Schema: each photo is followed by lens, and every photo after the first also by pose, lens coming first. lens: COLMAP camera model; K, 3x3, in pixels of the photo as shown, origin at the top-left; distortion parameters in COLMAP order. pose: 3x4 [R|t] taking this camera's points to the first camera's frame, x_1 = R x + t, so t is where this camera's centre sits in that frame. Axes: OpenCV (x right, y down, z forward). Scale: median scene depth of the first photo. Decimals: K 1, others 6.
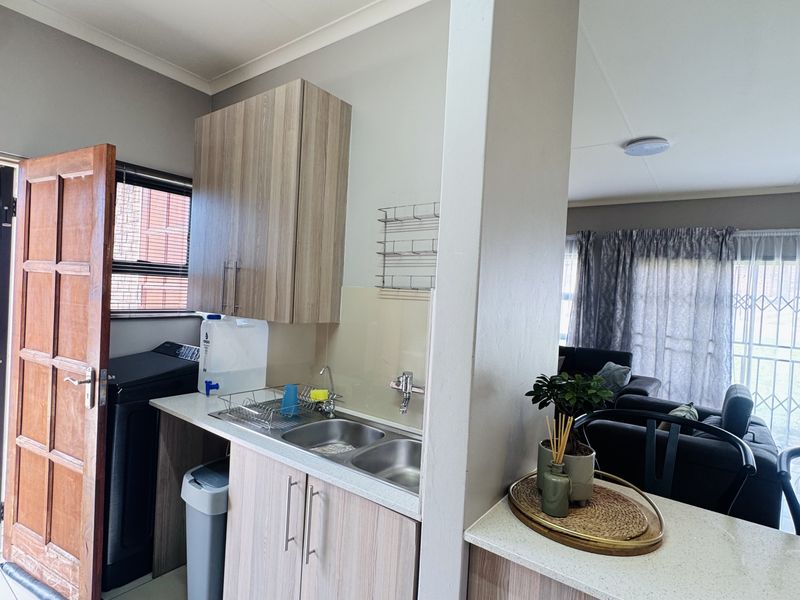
lens RADIAL K [[427.0, 0, 400.0], [0, 427.0, 300.0], [0, 0, 1]] dist [-0.001720, 0.001076]
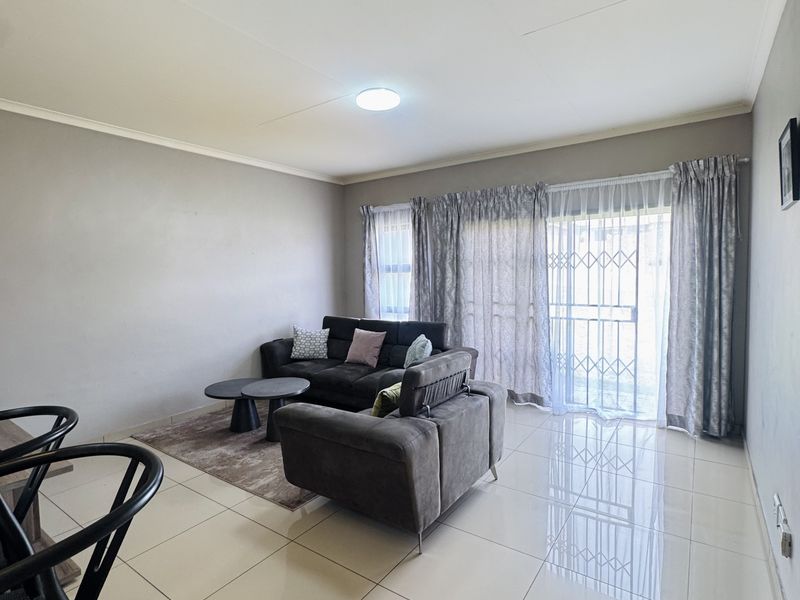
lens RADIAL K [[427.0, 0, 400.0], [0, 427.0, 300.0], [0, 0, 1]] dist [-0.001720, 0.001076]
pose [[0.997008, -0.074288, 0.021356, 0.403185], [0.073274, 0.996301, 0.044901, 0.021033], [-0.024612, -0.043202, 0.998763, 0.055710]]
